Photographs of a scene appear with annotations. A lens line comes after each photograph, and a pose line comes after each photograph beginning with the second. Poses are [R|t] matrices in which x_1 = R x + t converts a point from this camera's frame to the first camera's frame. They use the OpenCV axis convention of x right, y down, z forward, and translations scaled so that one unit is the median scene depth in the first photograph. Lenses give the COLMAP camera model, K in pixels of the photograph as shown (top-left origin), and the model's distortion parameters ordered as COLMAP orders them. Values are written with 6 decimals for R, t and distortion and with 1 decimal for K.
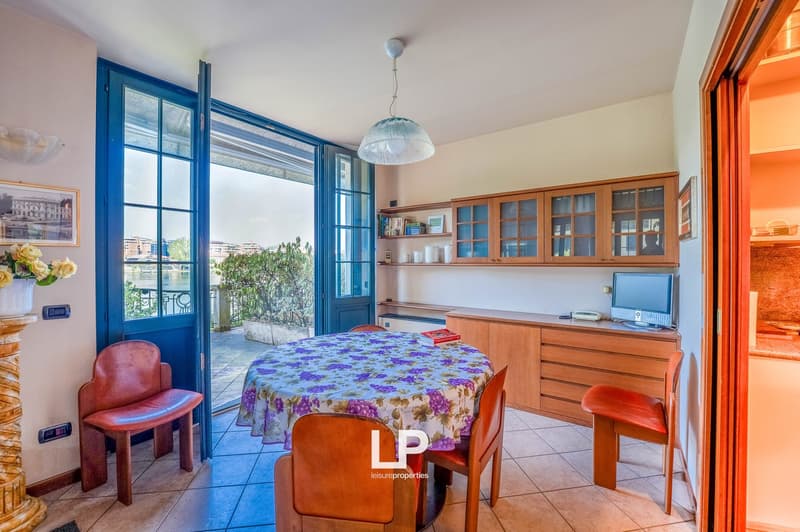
lens RADIAL K [[331.2, 0, 402.1], [0, 331.2, 265.9], [0, 0, 1]] dist [-0.031684, -0.001194]
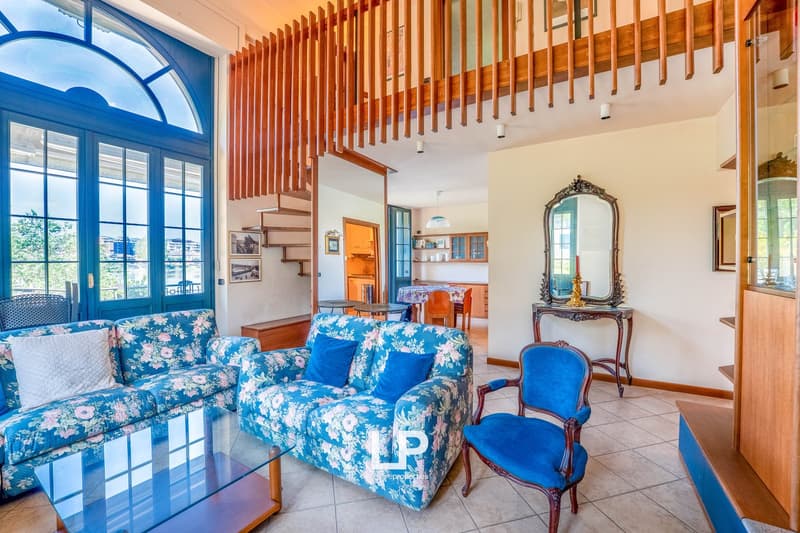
lens RADIAL K [[331.2, 0, 399.0], [0, 331.2, 262.8], [0, 0, 1]] dist [-0.031684, -0.001194]
pose [[0.996529, -0.005806, 0.083043, -0.336191], [0.006015, 0.999979, -0.002263, 0.004981], [-0.083028, 0.002755, 0.996543, -1.092434]]
